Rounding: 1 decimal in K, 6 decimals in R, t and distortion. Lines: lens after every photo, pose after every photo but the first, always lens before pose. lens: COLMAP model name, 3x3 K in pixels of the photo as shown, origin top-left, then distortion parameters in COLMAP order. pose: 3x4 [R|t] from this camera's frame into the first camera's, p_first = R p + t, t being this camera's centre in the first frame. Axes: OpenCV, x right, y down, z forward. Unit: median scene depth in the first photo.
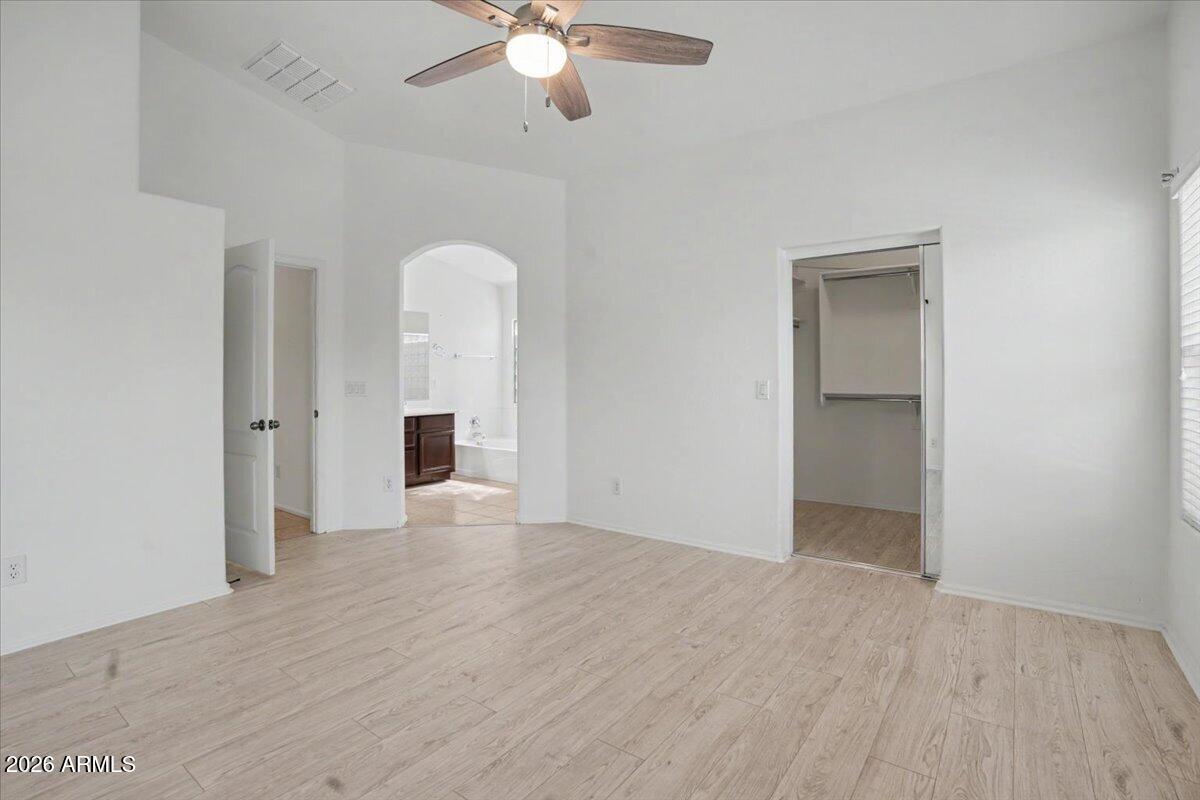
lens RADIAL K [[566.1, 0, 589.4], [0, 566.1, 373.9], [0, 0, 1]] dist [-0.046112, 0.004659]
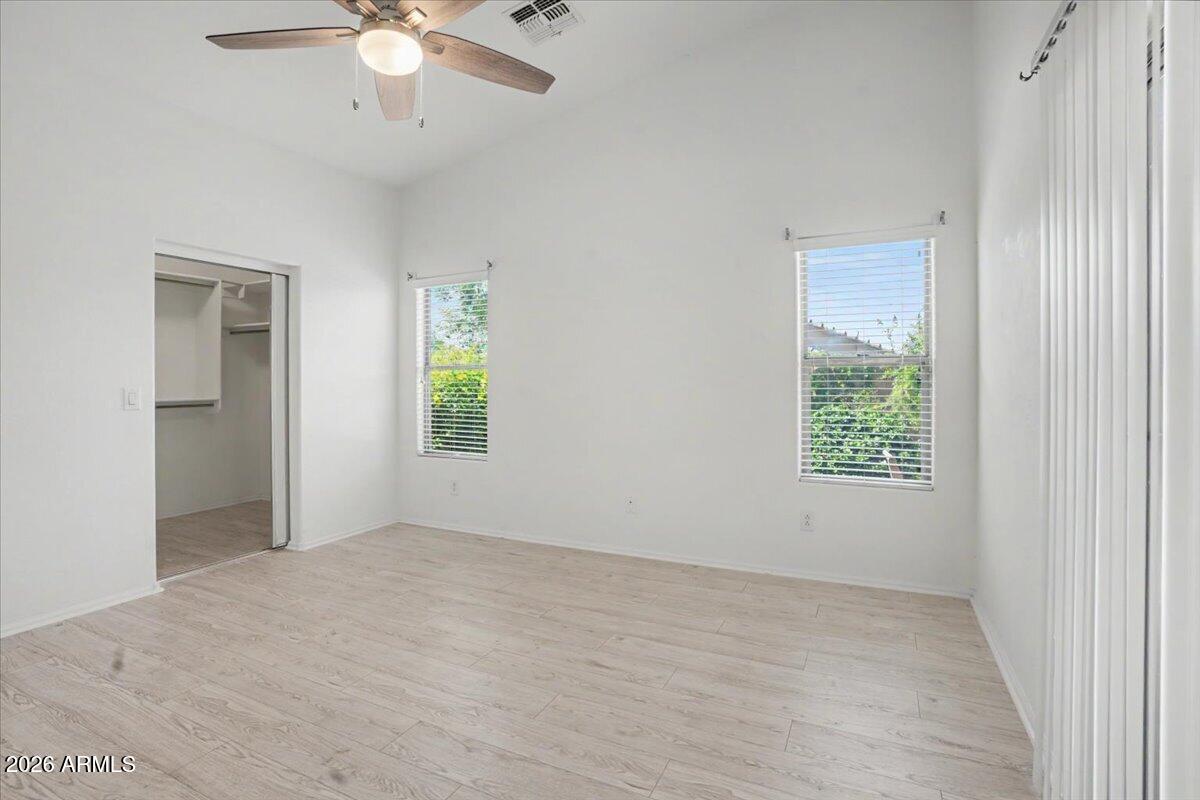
lens RADIAL K [[566.1, 0, 604.9], [0, 566.1, 394.0], [0, 0, 1]] dist [-0.046112, 0.004659]
pose [[-0.191547, -0.018377, 0.981311, -0.729672], [0.002601, 0.999812, 0.019232, 0.007793], [-0.981480, 0.006236, -0.191463, 0.533933]]
